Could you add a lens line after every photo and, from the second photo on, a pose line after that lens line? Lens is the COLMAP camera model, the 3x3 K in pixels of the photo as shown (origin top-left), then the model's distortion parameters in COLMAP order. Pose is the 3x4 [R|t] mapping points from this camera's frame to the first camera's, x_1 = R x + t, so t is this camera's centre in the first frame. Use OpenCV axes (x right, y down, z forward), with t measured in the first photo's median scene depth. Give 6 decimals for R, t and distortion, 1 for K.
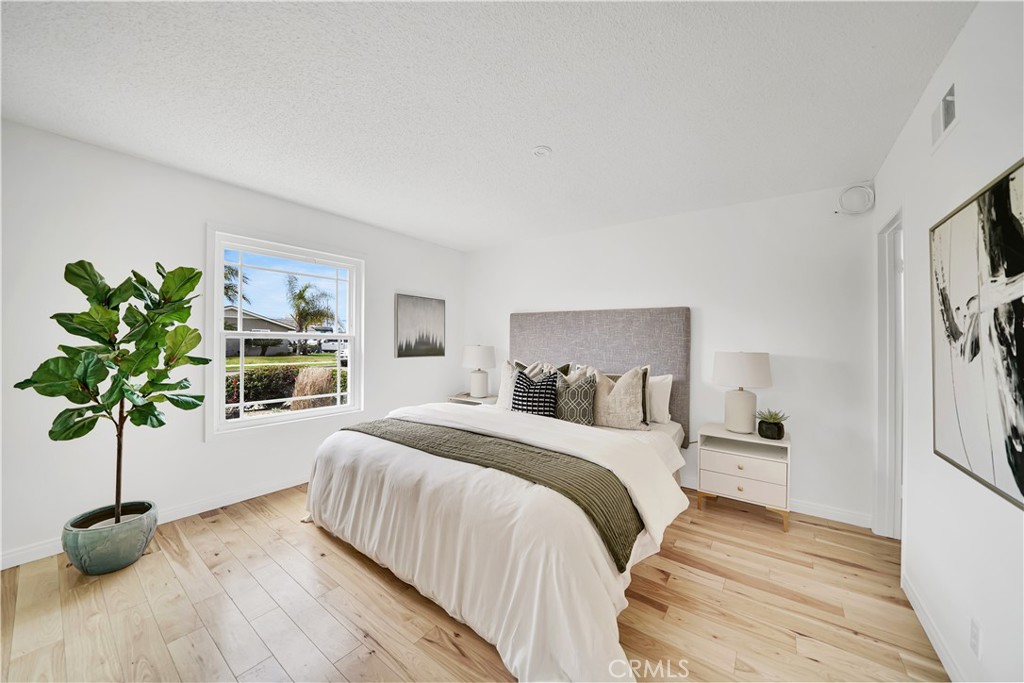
lens RADIAL K [[357.0, 0, 514.0], [0, 357.0, 345.3], [0, 0, 1]] dist [-0.021984, 0.000522]
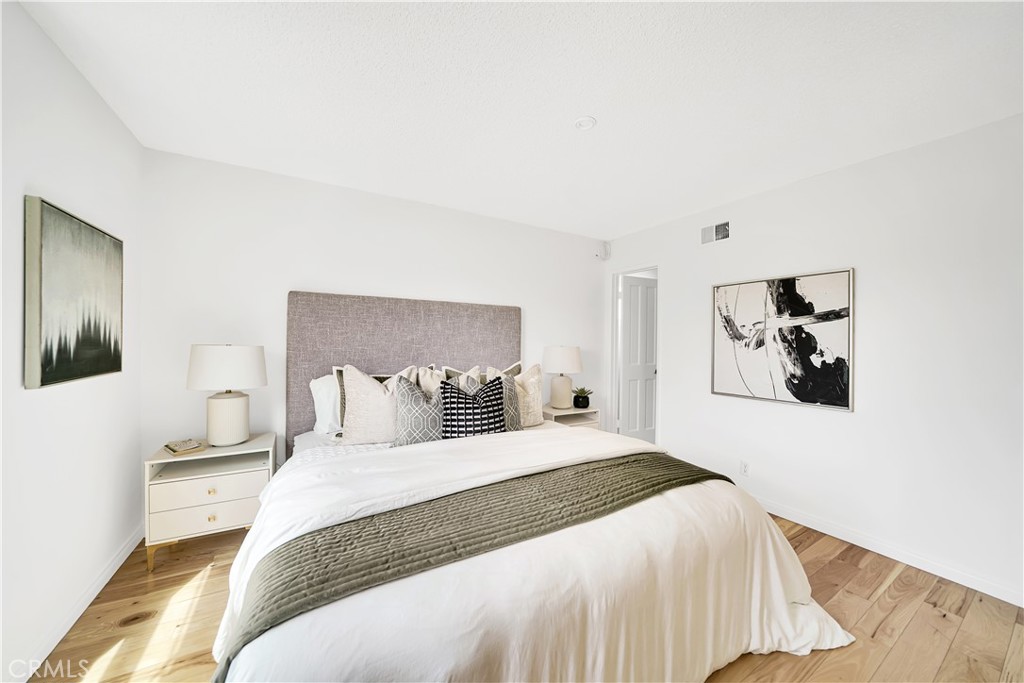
lens RADIAL K [[357.0, 0, 514.0], [0, 357.0, 345.3], [0, 0, 1]] dist [-0.021984, 0.000522]
pose [[0.396731, -0.023259, 0.917640, -0.634025], [0.001361, 0.999693, 0.024750, -0.017920], [-0.917934, -0.008570, 0.396641, 0.646377]]
